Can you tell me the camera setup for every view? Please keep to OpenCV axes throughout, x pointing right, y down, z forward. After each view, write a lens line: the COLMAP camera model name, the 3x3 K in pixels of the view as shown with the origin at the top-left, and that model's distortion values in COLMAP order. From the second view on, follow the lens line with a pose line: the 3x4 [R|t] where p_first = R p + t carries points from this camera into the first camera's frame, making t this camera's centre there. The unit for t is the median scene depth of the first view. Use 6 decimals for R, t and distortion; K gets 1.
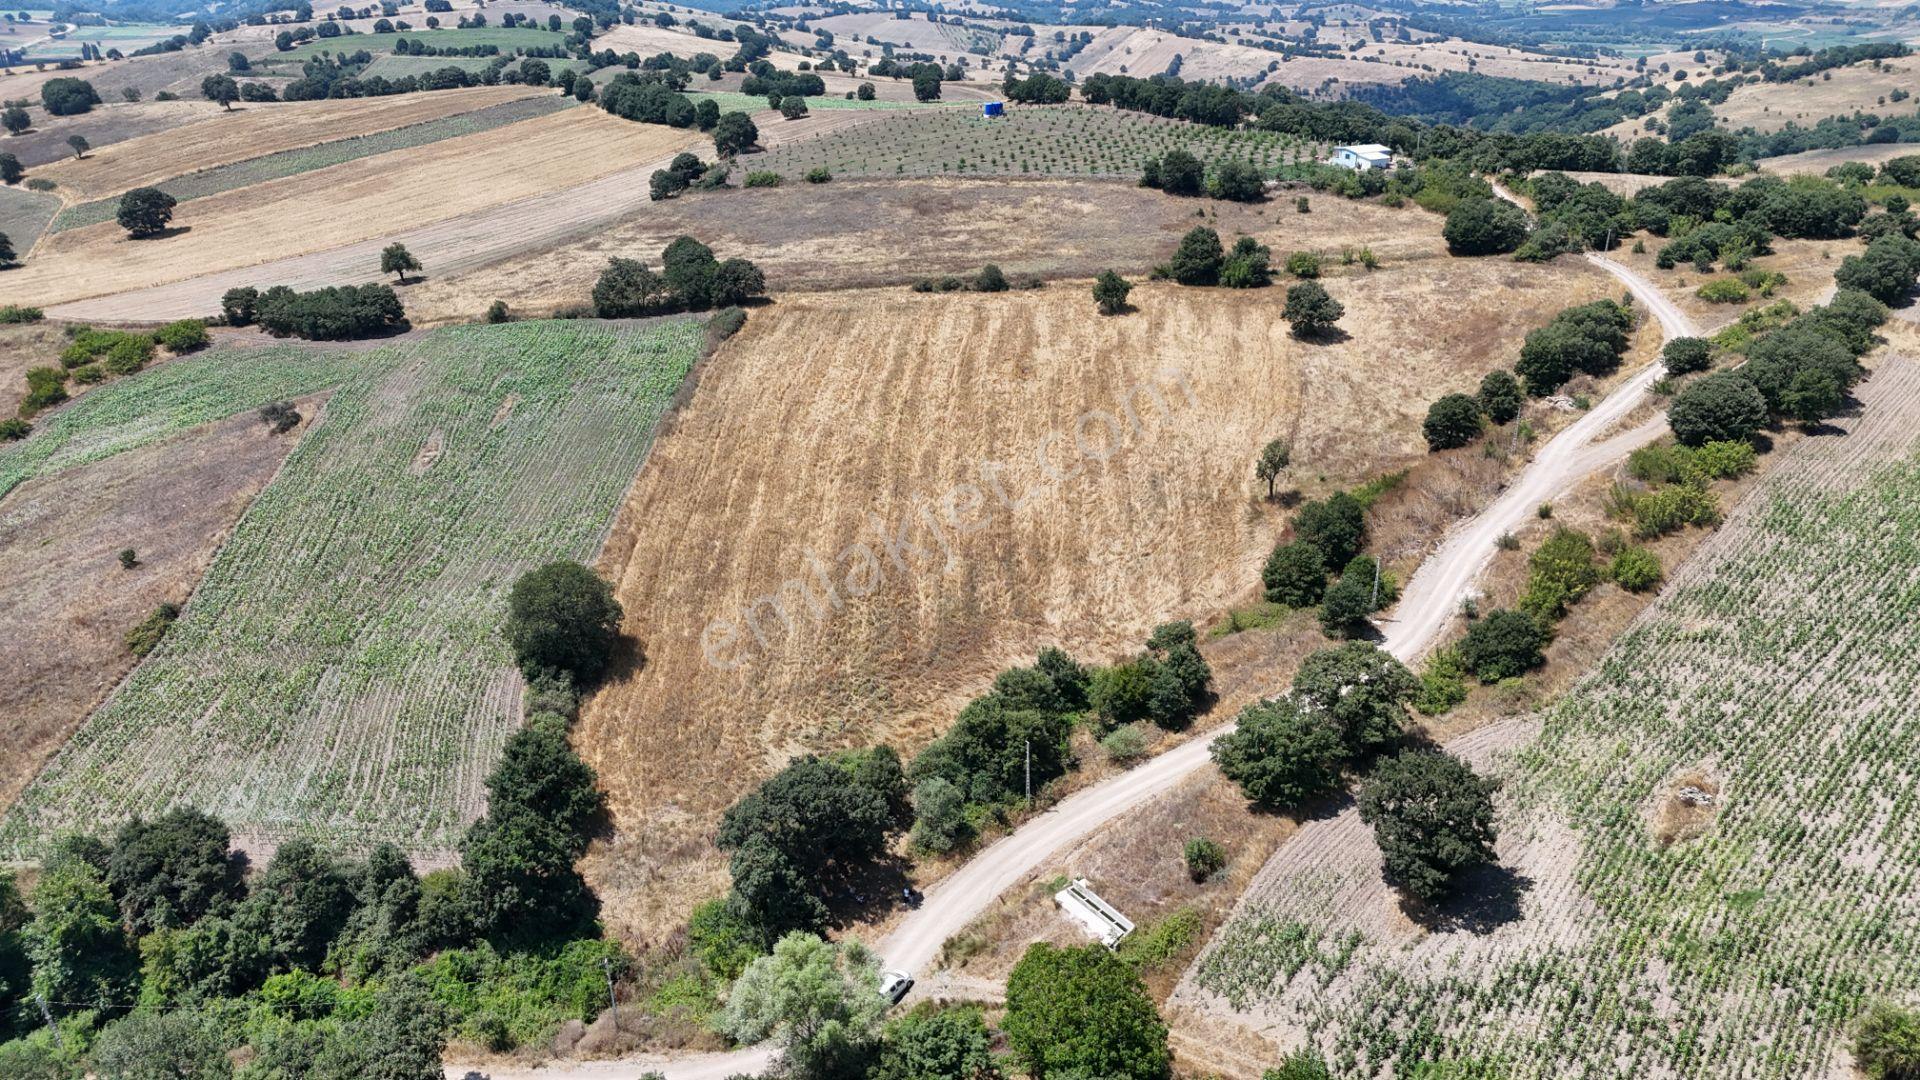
lens RADIAL K [[1405.4, 0, 965.4], [0, 1405.4, 540.1], [0, 0, 1]] dist [0.073589, -0.072678]
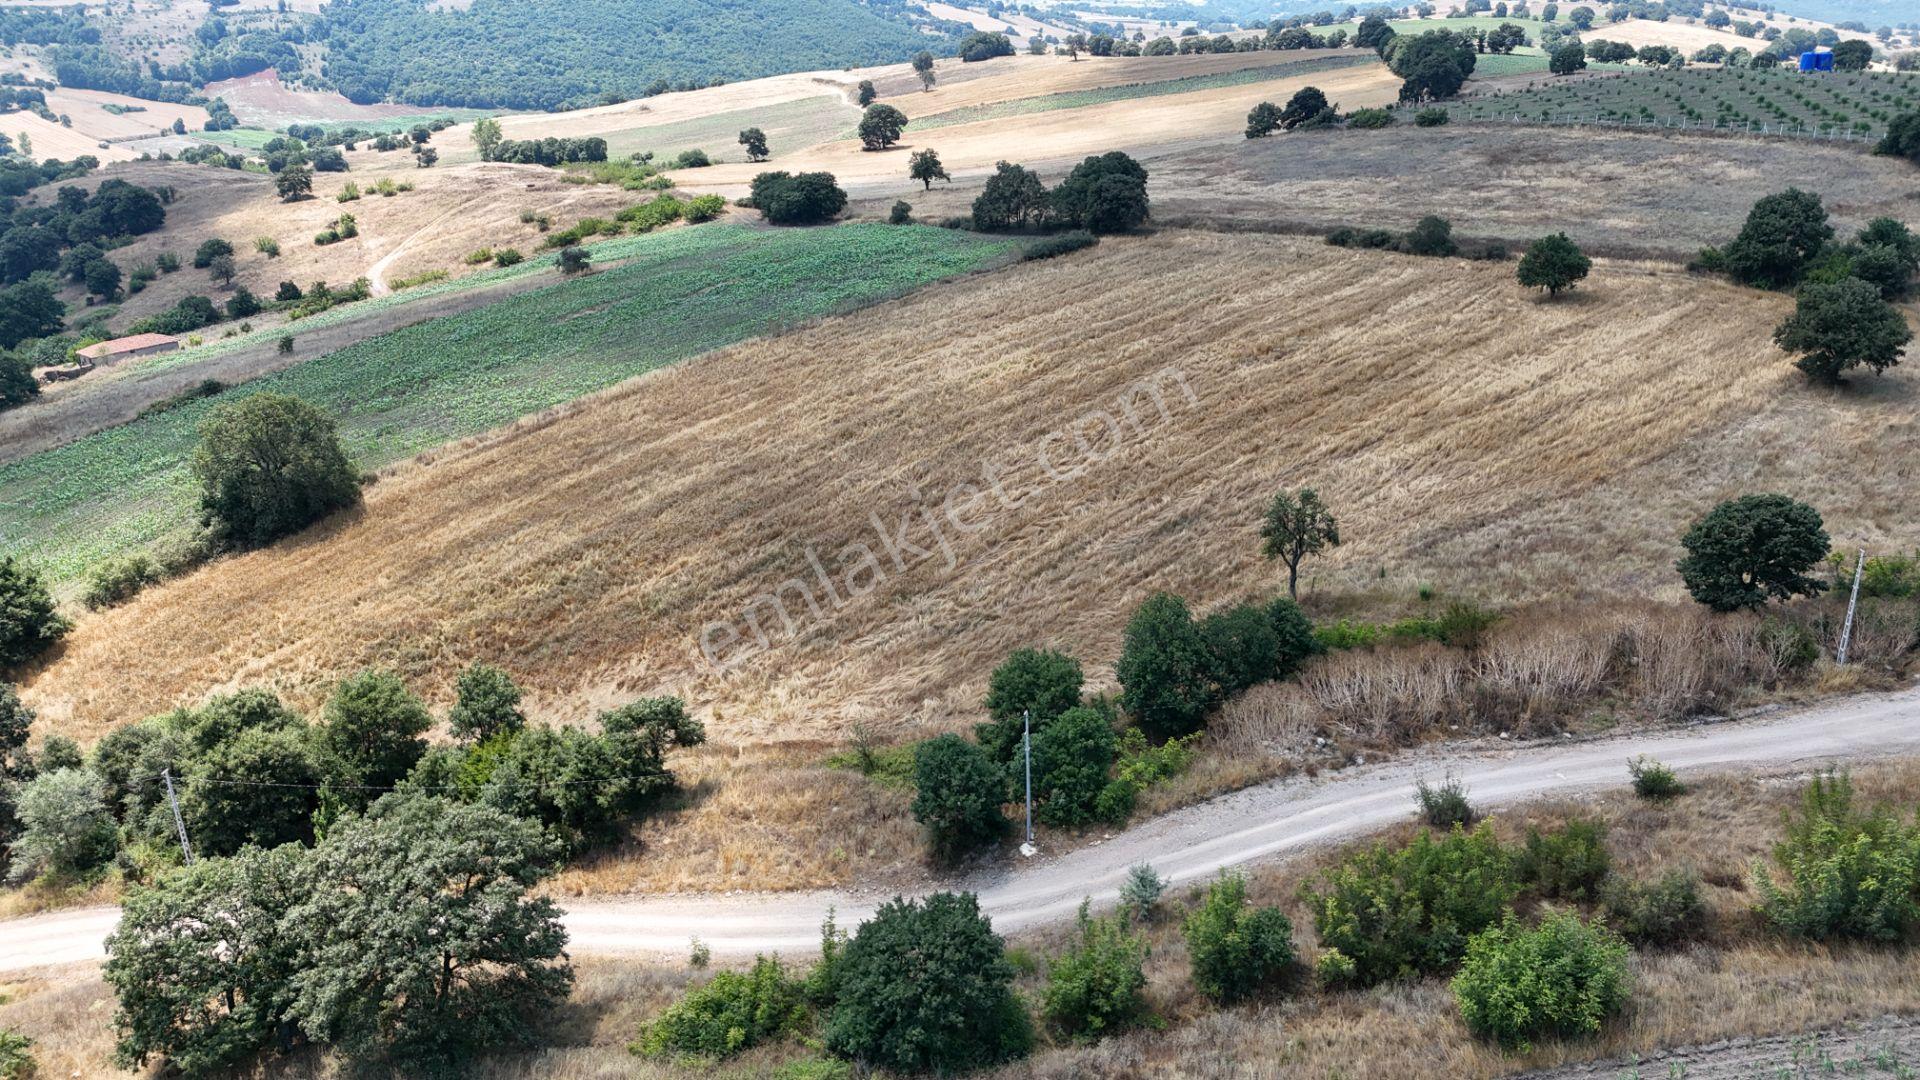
lens RADIAL K [[1405.4, 0, 965.4], [0, 1405.4, 540.1], [0, 0, 1]] dist [0.073589, -0.072678]
pose [[0.738678, 0.250607, -0.625740, 0.448185], [-0.263272, 0.961846, 0.074427, -0.057595], [0.620518, 0.109762, 0.776473, 0.511993]]
